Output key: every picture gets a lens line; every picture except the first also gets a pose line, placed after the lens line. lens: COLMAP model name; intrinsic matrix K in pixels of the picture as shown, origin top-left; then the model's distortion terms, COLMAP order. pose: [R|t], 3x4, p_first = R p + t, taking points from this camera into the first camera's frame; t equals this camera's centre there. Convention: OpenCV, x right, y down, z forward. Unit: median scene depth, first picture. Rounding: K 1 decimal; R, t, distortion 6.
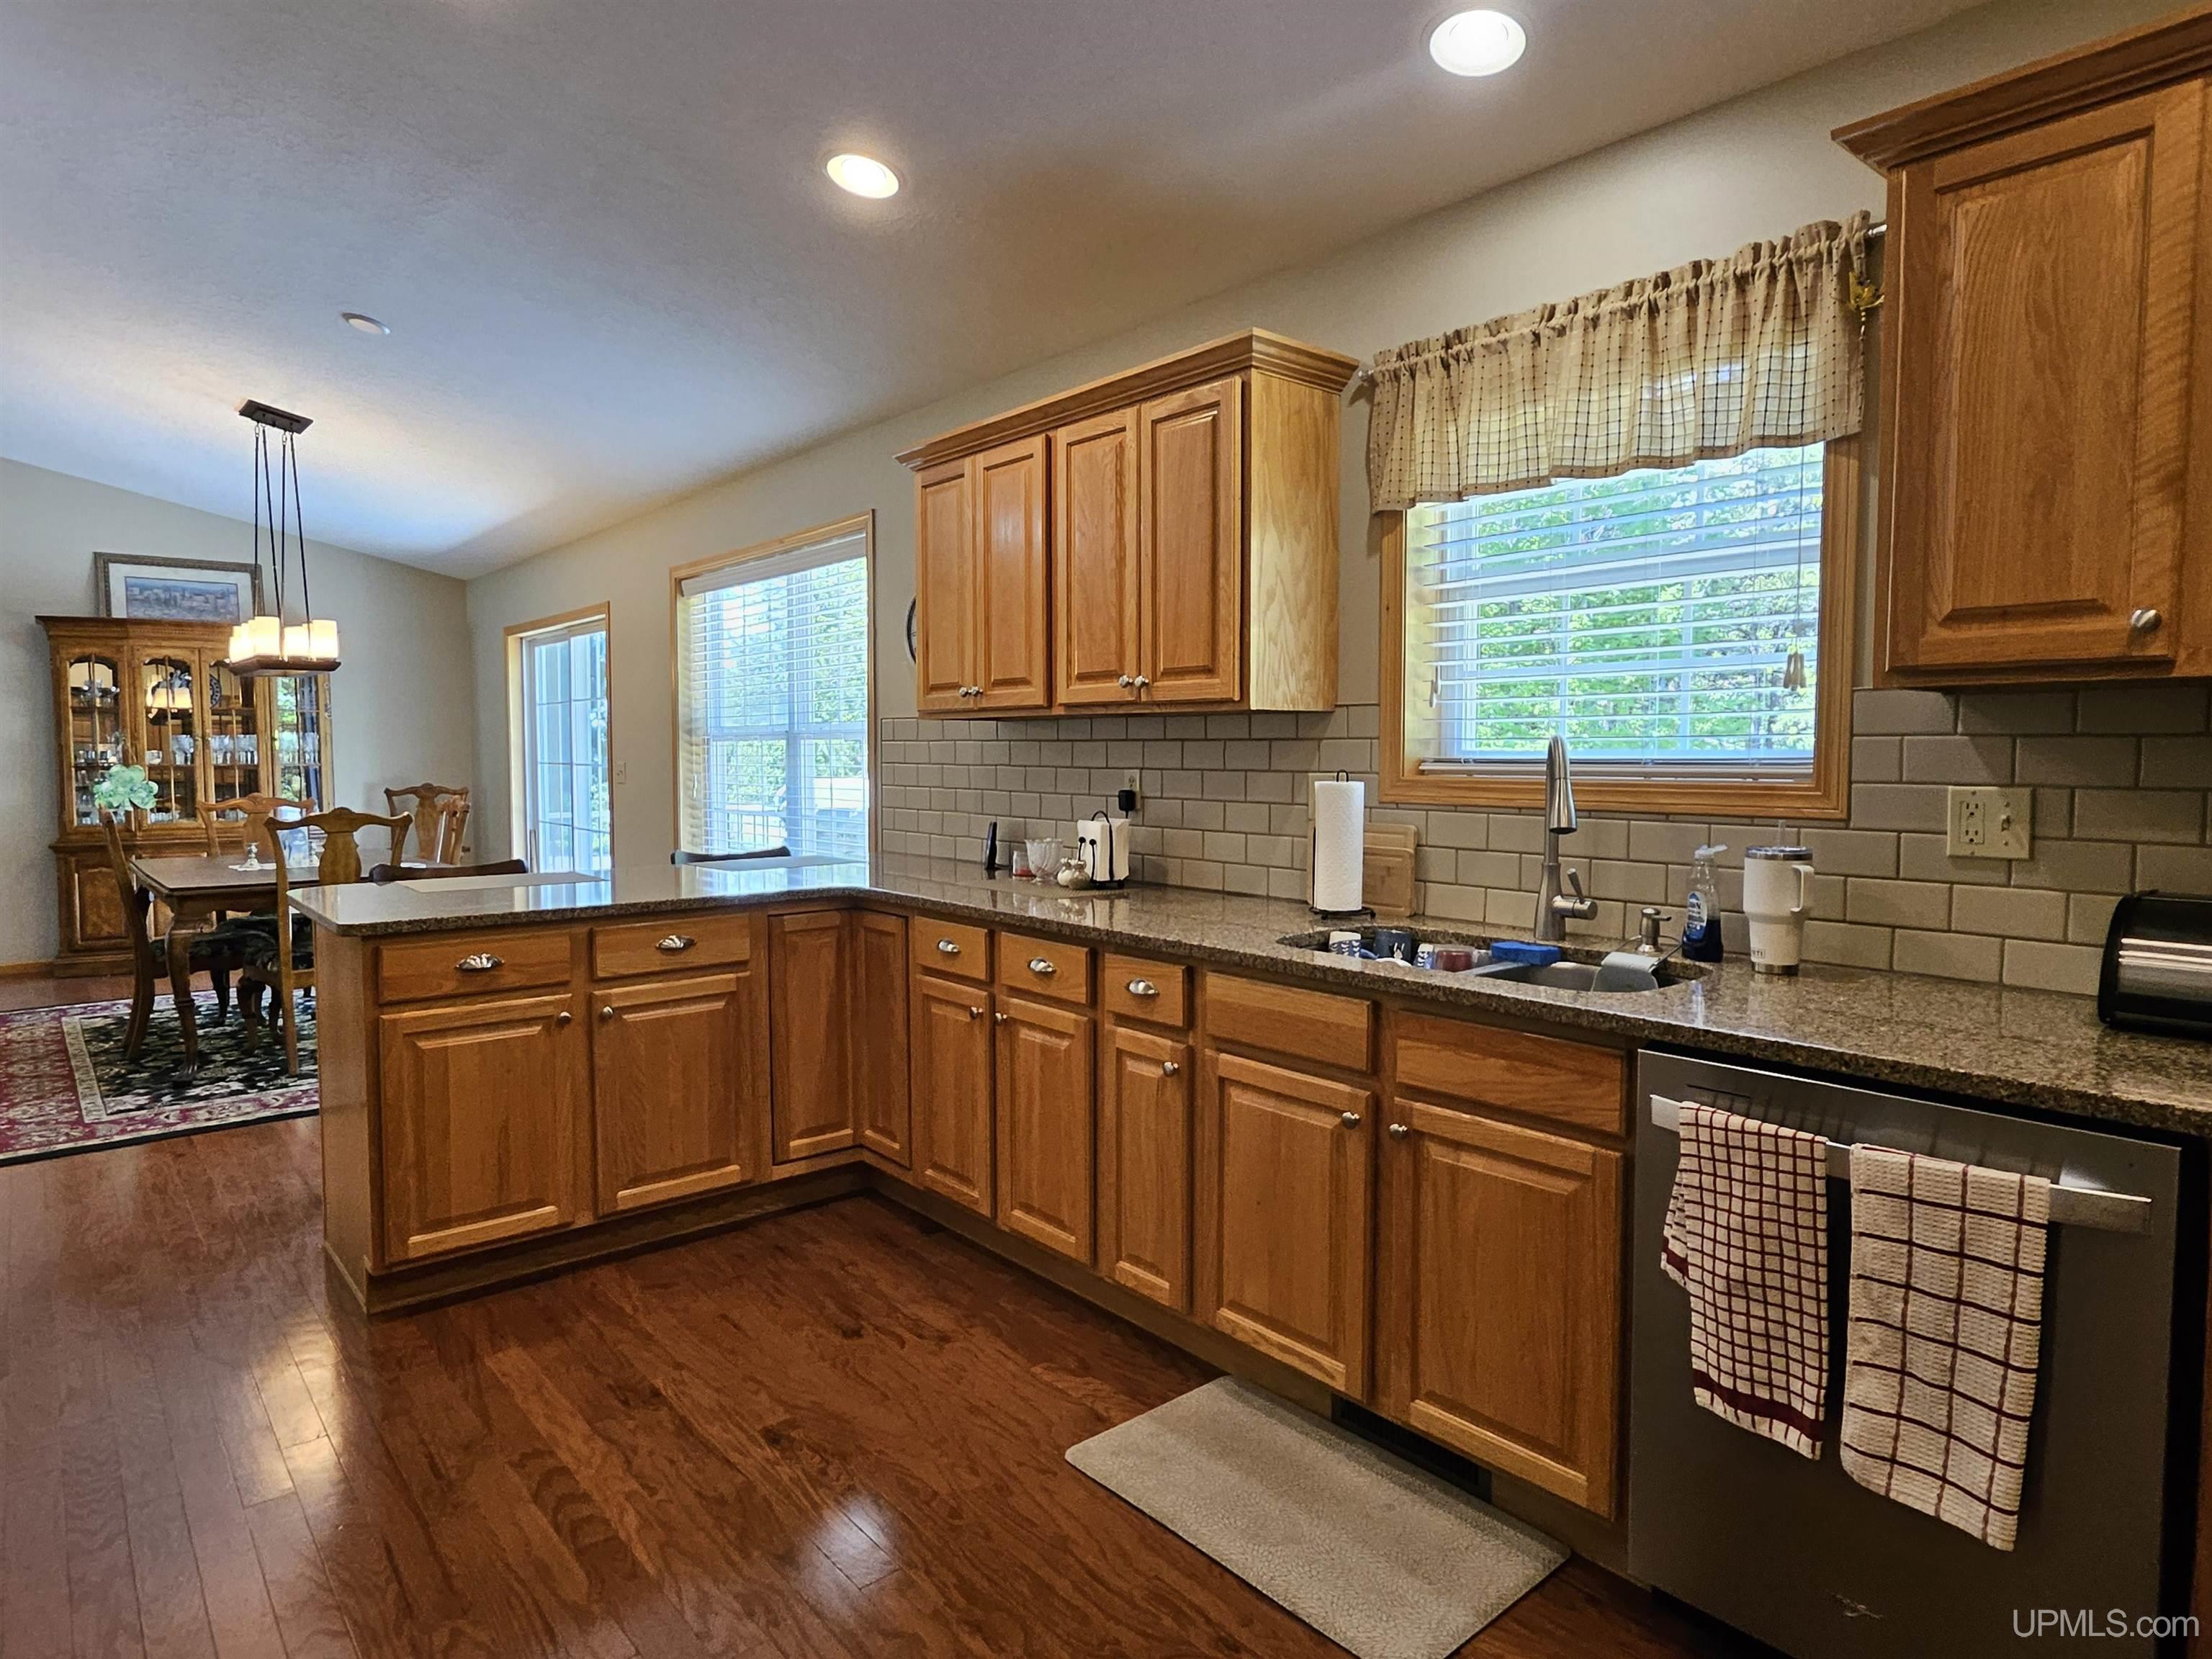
lens RADIAL K [[1267.3, 0, 1105.7], [0, 1267.3, 824.8], [0, 0, 1]] dist [0.006932, 0.000320]
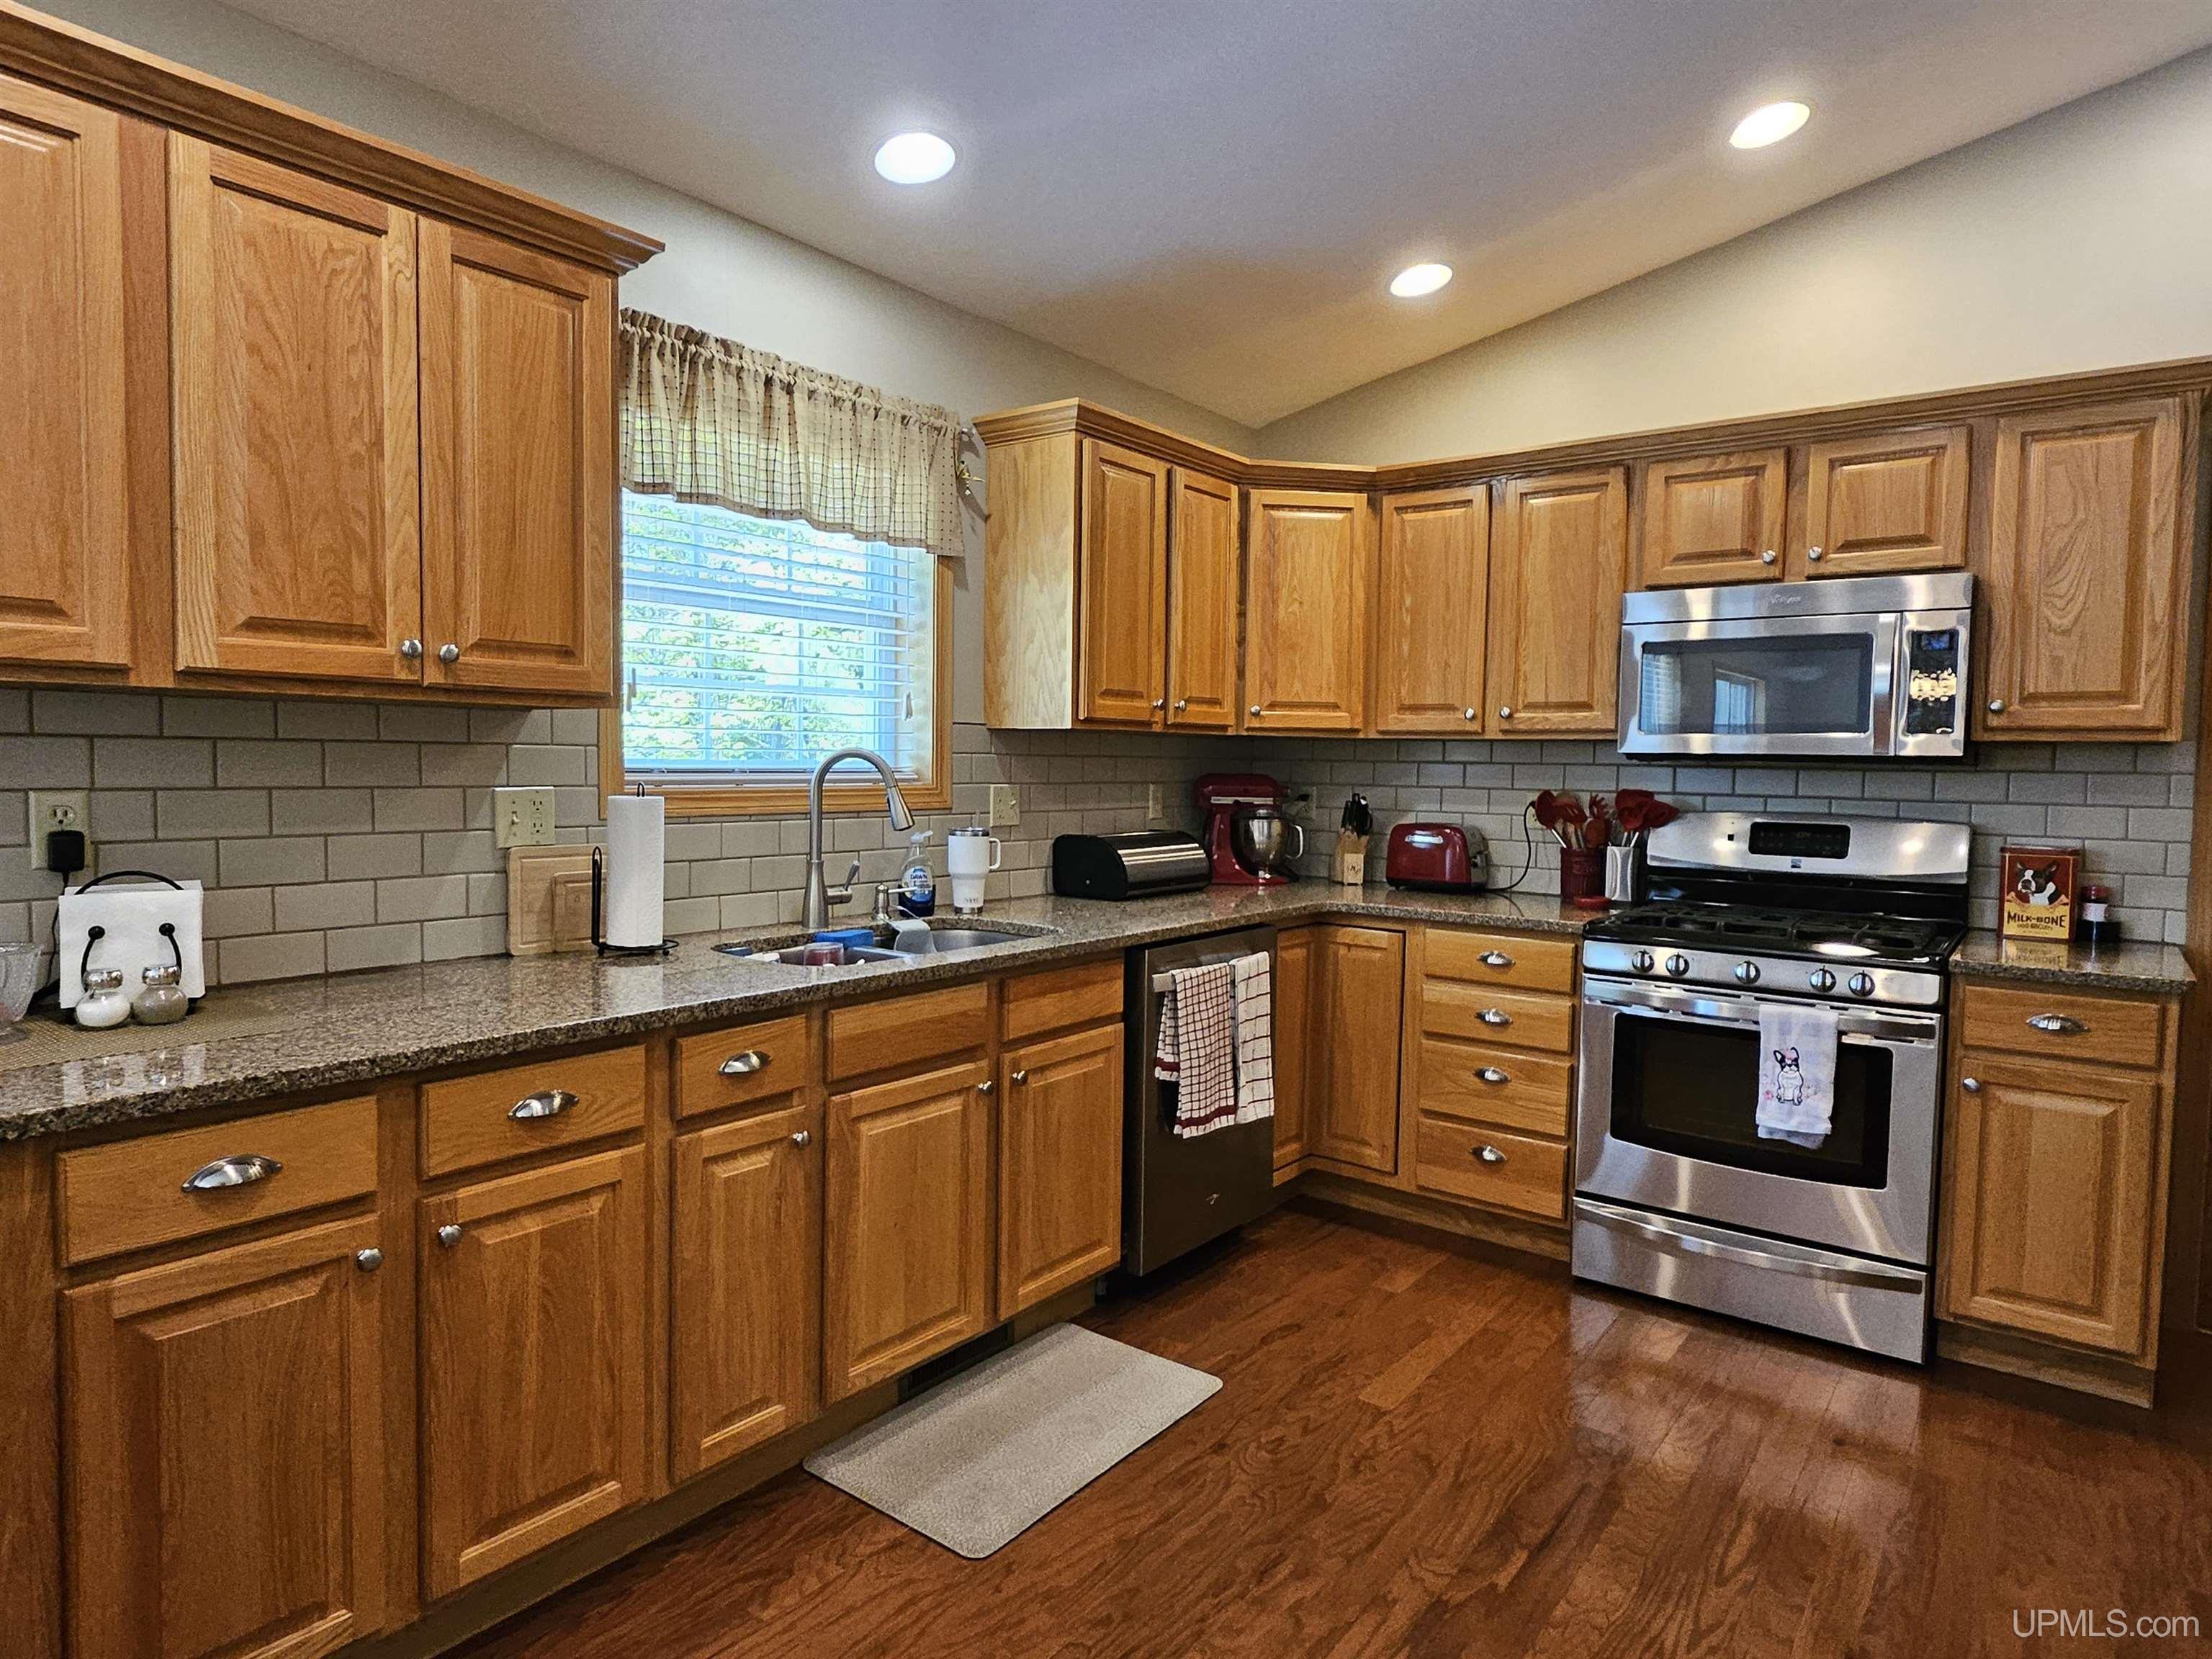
lens RADIAL K [[1267.3, 0, 1106.6], [0, 1267.3, 826.7], [0, 0, 1]] dist [0.006932, 0.000320]
pose [[-0.197620, -0.053929, 0.978794, -0.850561], [0.046072, 0.996871, 0.064227, -0.063952], [-0.979196, 0.057787, -0.194517, 1.006862]]
